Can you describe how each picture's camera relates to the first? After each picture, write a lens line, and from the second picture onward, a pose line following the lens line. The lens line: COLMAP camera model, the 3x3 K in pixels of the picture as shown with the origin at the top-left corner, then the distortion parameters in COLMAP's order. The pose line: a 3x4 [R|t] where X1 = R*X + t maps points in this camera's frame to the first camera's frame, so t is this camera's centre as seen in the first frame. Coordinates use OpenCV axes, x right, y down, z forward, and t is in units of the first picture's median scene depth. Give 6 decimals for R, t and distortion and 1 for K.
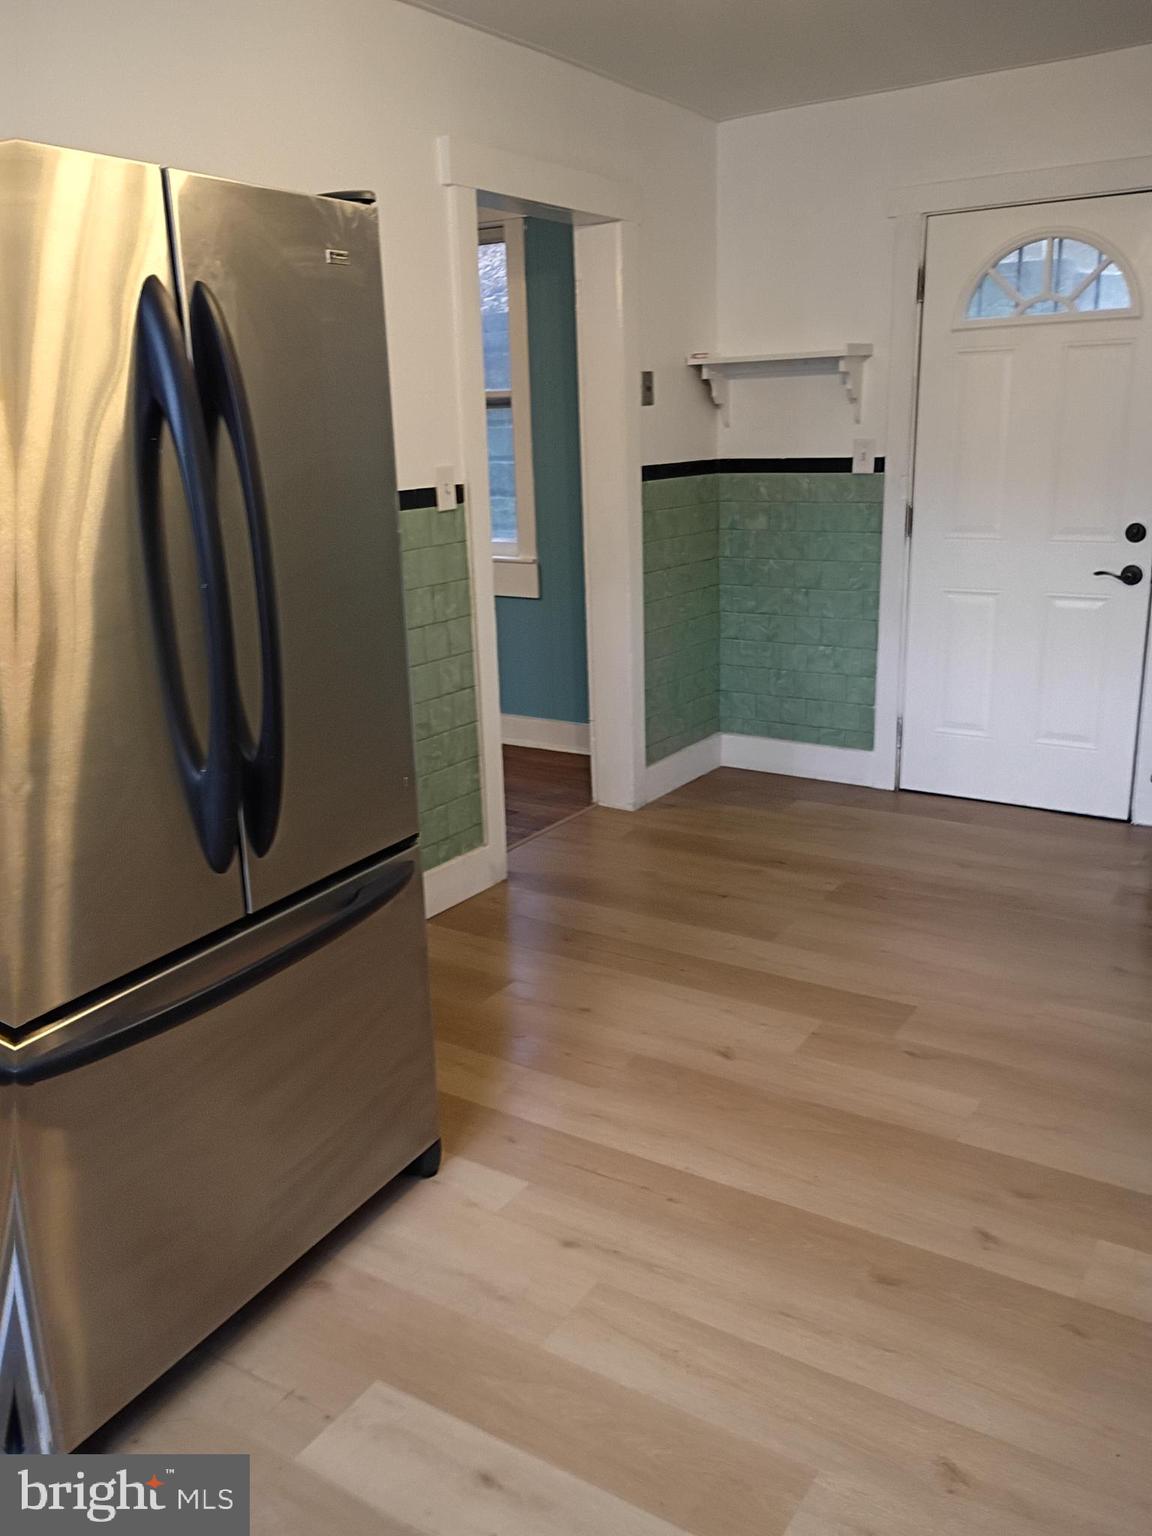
lens RADIAL K [[1260.6, 0, 575.7], [0, 1260.6, 767.1], [0, 0, 1]] dist [0.034363, 0.000848]
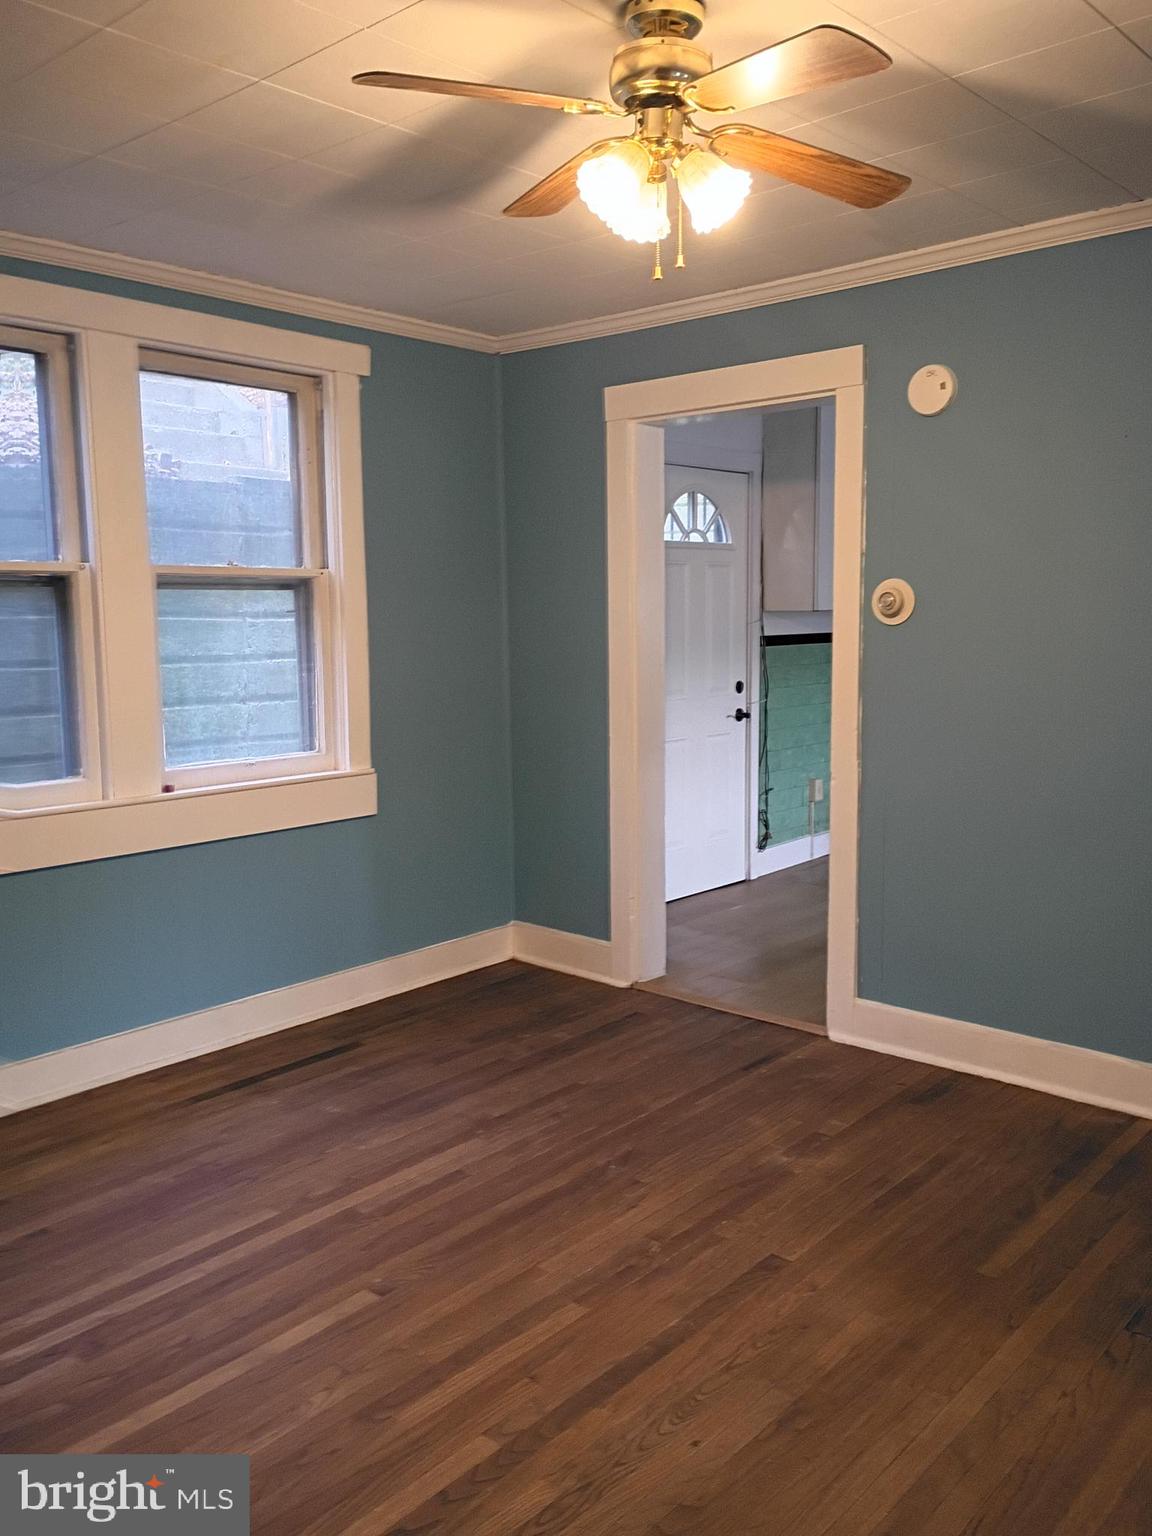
lens RADIAL K [[1260.6, 0, 568.2], [0, 1260.6, 769.1], [0, 0, 1]] dist [0.034363, 0.000848]
pose [[0.152481, -0.101722, 0.983057, -0.820437], [0.268364, 0.961578, 0.057874, -0.178147], [-0.951173, 0.254992, 0.173921, 0.735824]]
